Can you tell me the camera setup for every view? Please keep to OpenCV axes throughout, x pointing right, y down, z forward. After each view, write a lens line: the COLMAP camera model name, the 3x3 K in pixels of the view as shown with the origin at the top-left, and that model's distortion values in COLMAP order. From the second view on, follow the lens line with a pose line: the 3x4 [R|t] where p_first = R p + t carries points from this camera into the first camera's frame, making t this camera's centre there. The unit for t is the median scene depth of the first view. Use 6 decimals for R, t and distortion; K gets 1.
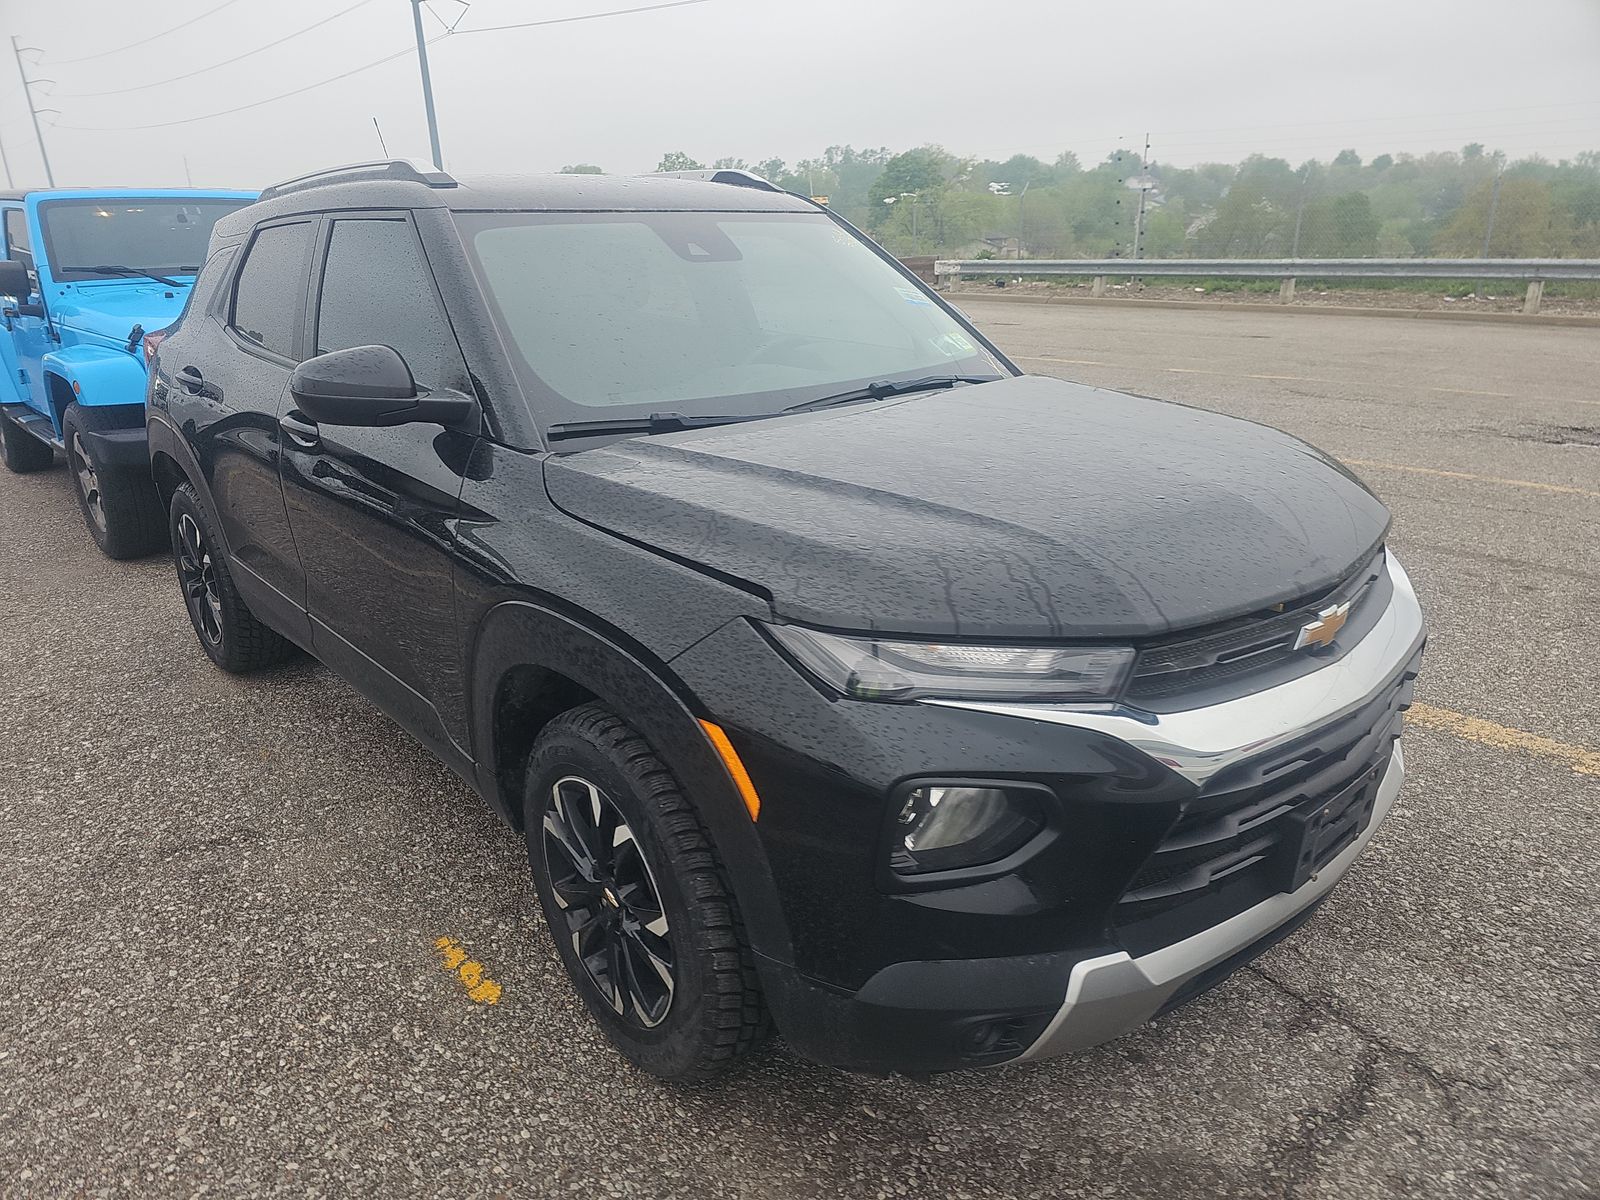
lens RADIAL K [[1082.1, 0, 777.8], [0, 1082.1, 608.5], [0, 0, 1]] dist [0.071975, -0.066251]
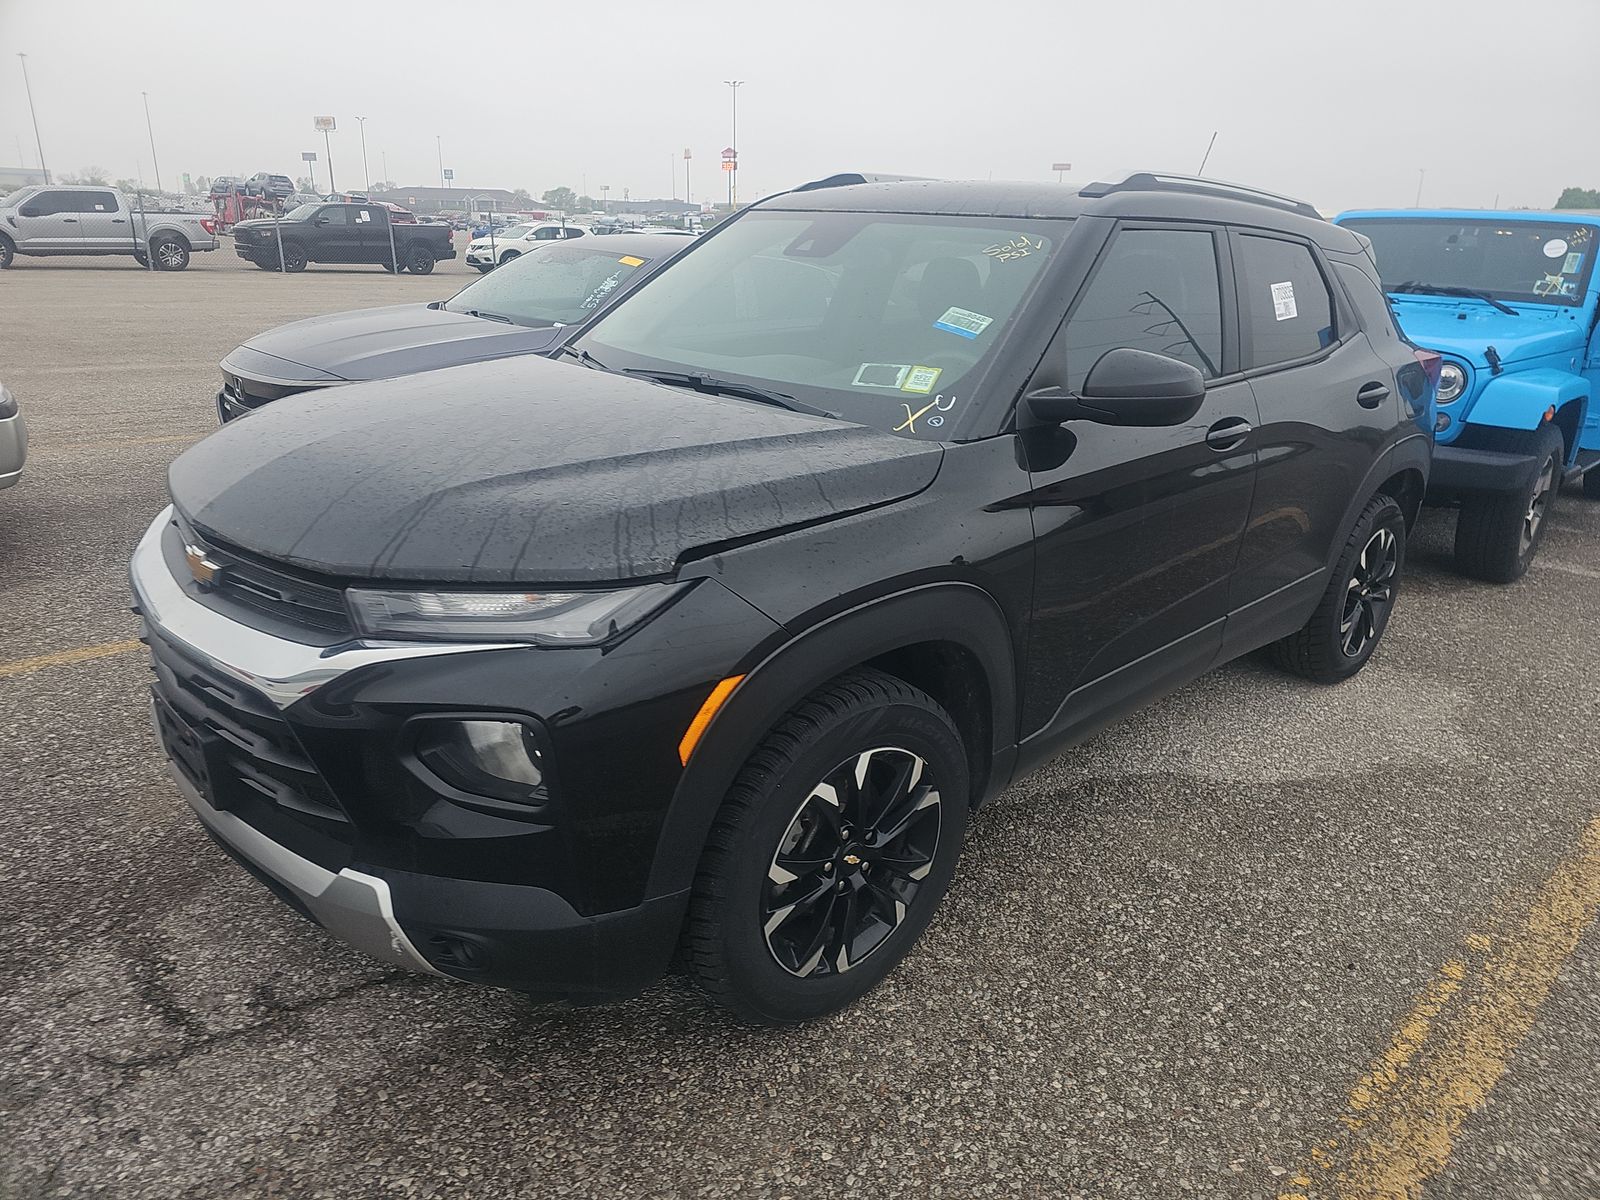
lens RADIAL K [[1070.0, 0, 824.2], [0, 1070.0, 606.0], [0, 0, 1]] dist [0.059586, -0.053647]
pose [[0.031854, 0.342634, -0.938929, 1.323878], [-0.369440, 0.876913, 0.307469, -0.438734], [0.928709, 0.337083, 0.154516, 1.221650]]
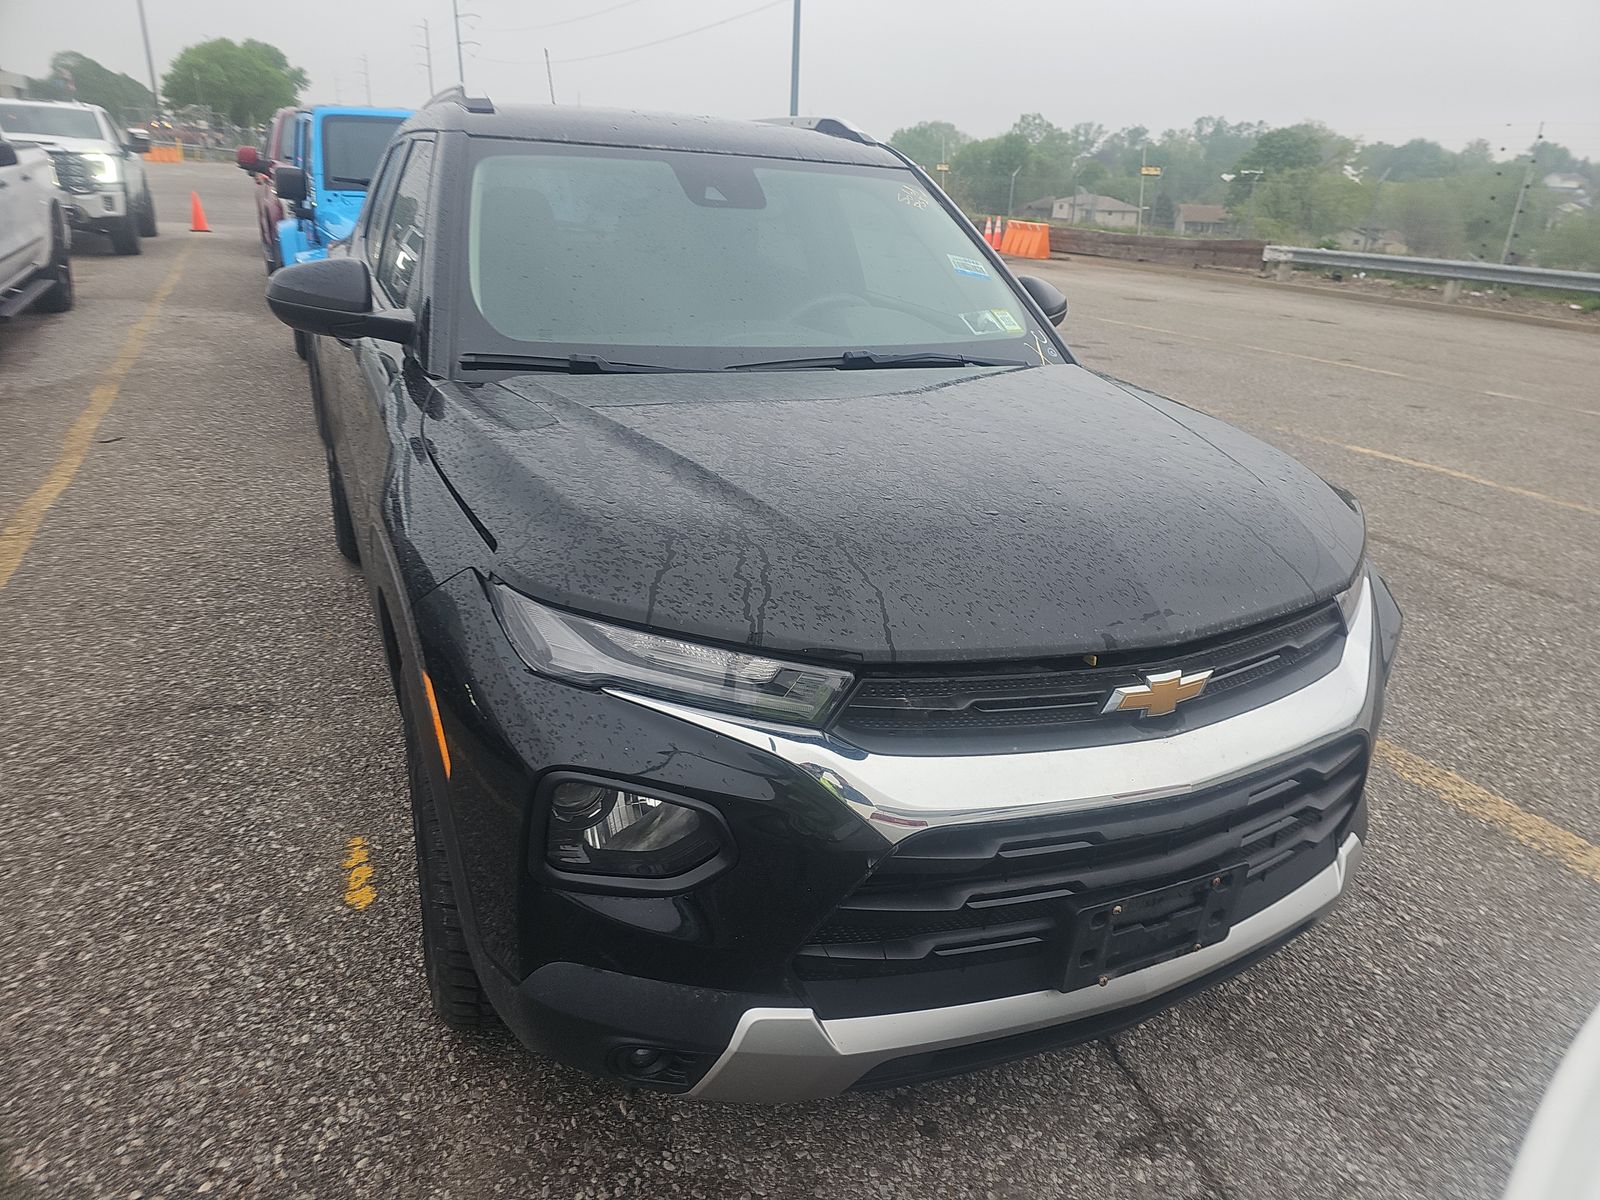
lens RADIAL K [[1082.0, 0, 800.0], [0, 1082.0, 600.0], [0, 0, 1]] dist [0.059542, -0.052376]
pose [[0.959210, 0.164997, -0.229550, 0.351711], [-0.158934, 0.986273, 0.044789, -0.040671], [0.233789, -0.006479, 0.972266, 0.106513]]
